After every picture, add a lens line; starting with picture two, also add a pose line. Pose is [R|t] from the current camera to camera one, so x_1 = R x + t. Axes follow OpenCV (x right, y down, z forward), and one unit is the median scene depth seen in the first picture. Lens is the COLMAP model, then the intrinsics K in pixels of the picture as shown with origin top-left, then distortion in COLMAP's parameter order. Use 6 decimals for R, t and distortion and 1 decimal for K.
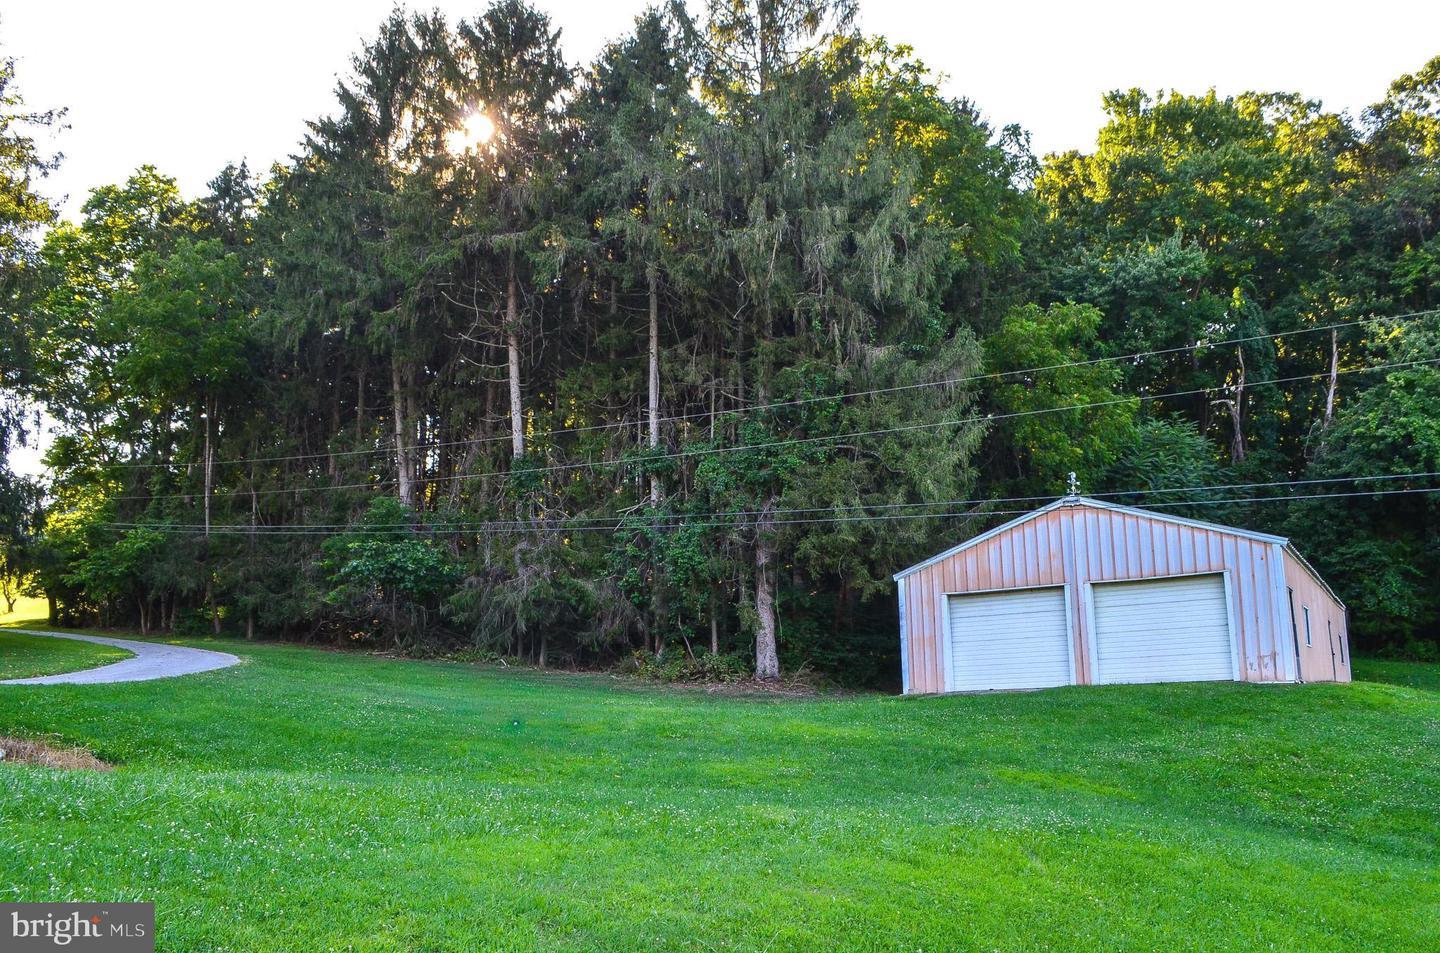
lens RADIAL K [[1168.6, 0, 741.0], [0, 1168.6, 484.8], [0, 0, 1]] dist [-0.085233, 0.002264]
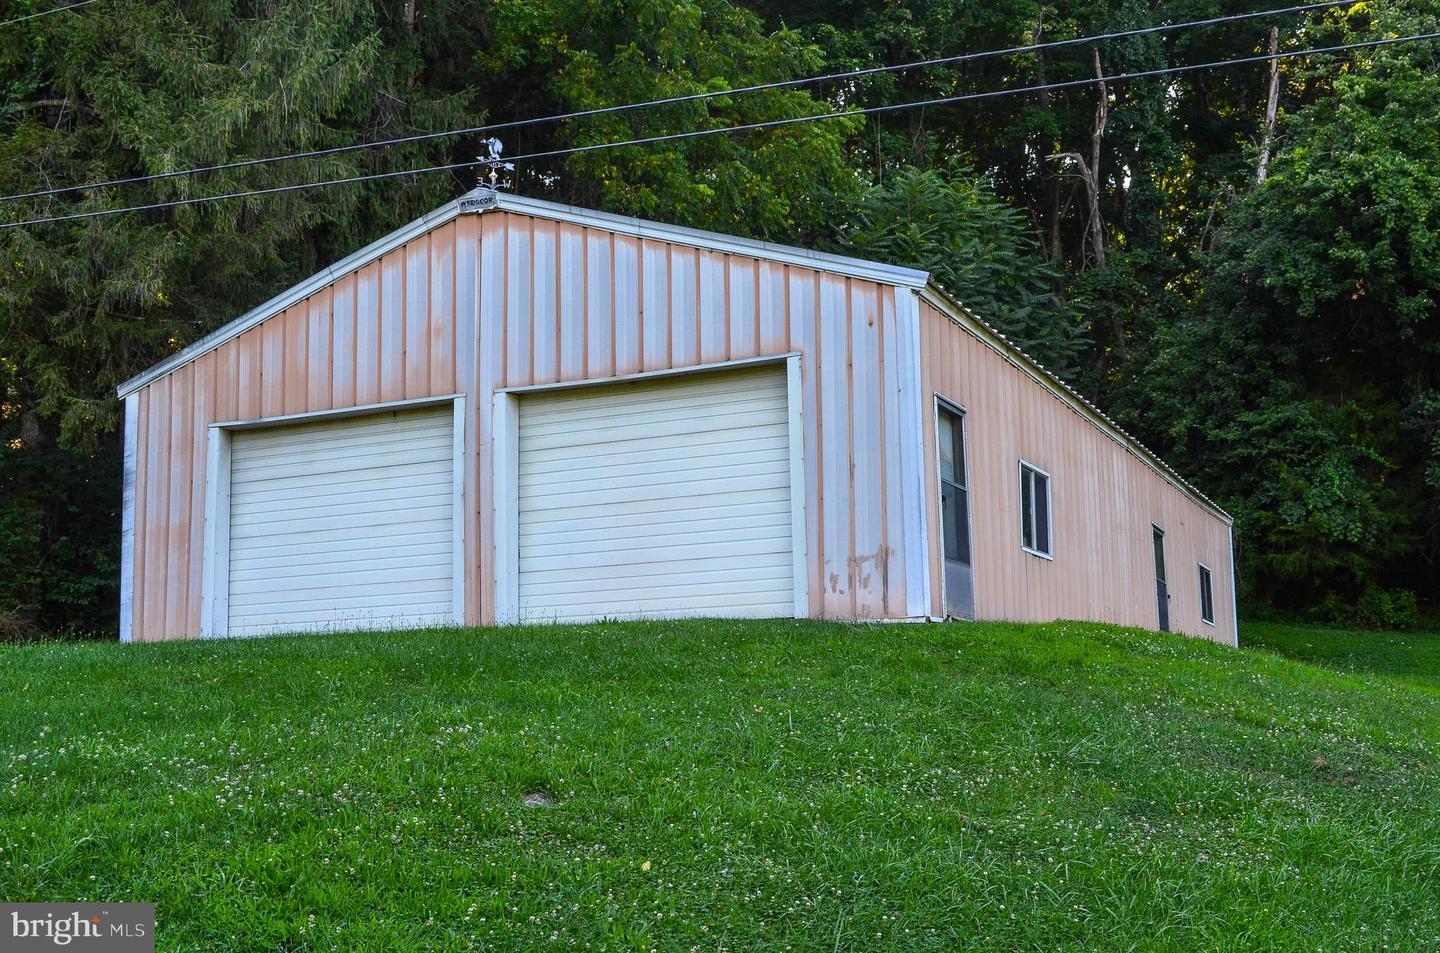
lens RADIAL K [[1829.1, 0, 719.9], [0, 1829.1, 496.0], [0, 0, 1]] dist [-0.061199, -0.051362]
pose [[0.991209, 0.011276, 0.131820, 0.192876], [-0.019019, 0.998157, 0.057630, 0.054783], [-0.130928, -0.059630, 0.989597, 0.217903]]
